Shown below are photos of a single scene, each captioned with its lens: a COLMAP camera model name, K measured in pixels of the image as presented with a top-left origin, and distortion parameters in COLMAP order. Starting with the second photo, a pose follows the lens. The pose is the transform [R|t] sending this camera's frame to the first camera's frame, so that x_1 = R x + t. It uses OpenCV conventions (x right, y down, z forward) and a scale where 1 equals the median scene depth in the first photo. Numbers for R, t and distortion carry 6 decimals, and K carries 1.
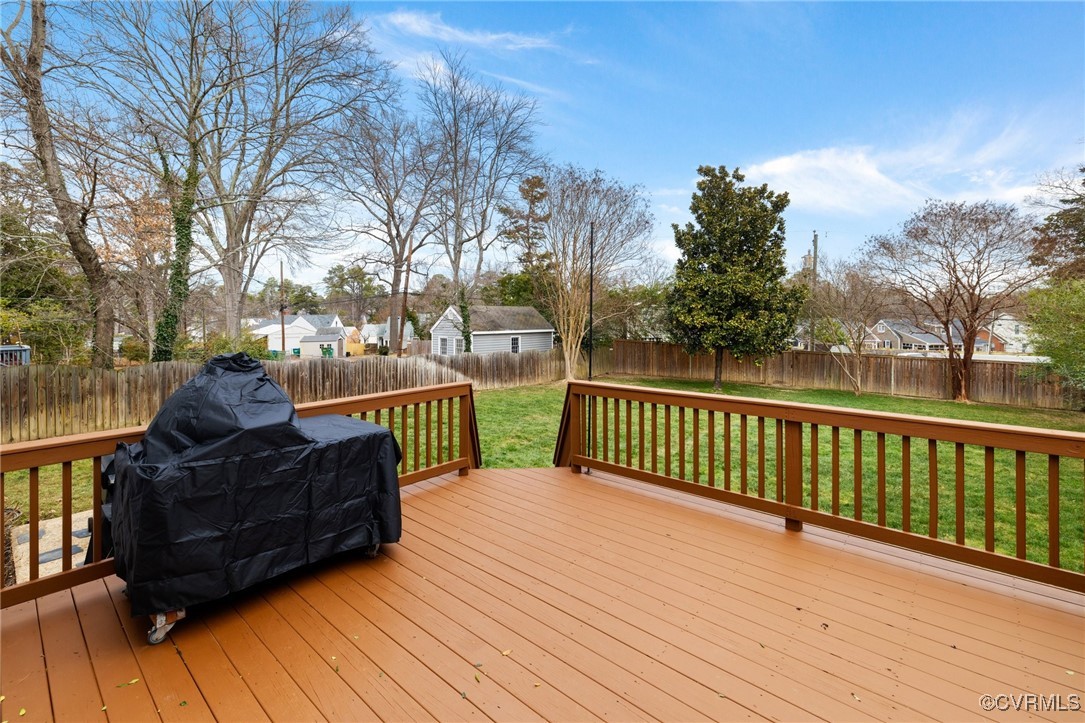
lens RADIAL K [[475.9, 0, 537.6], [0, 475.9, 325.7], [0, 0, 1]] dist [-0.000031, -0.000009]
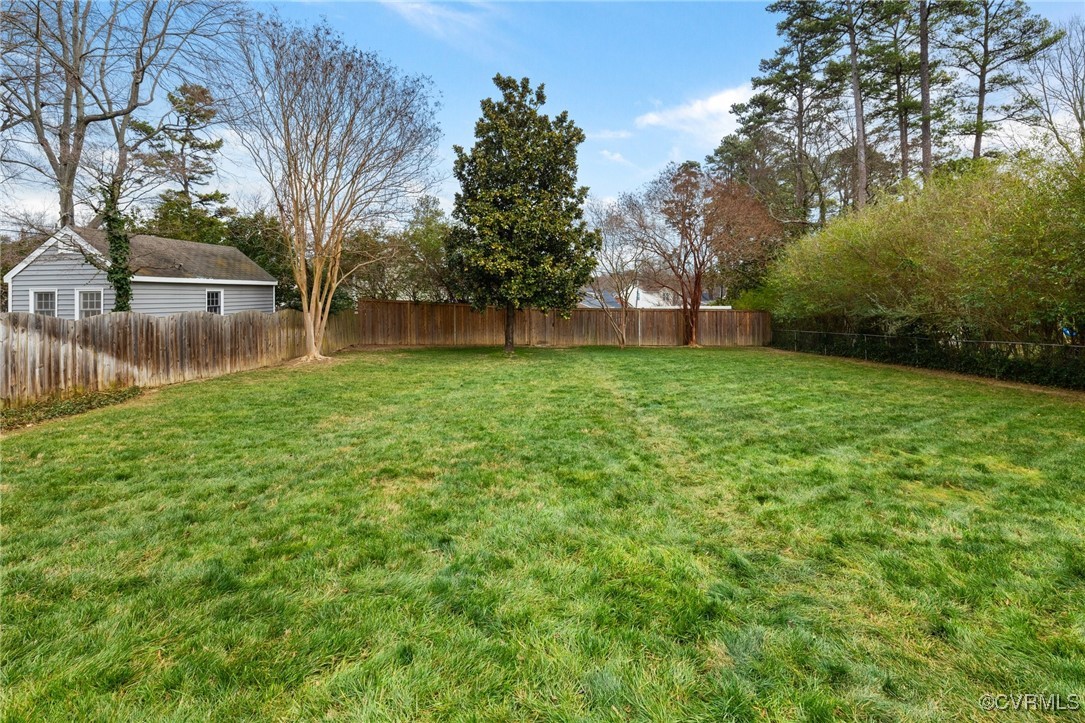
lens RADIAL K [[492.2, 0, 541.6], [0, 492.2, 289.7], [0, 0, 1]] dist [-0.001603, -0.000223]
pose [[0.799425, -0.001532, 0.600763, -0.091126], [0.016046, 0.999694, -0.018803, 0.041713], [-0.600551, 0.024672, 0.799206, 0.279299]]
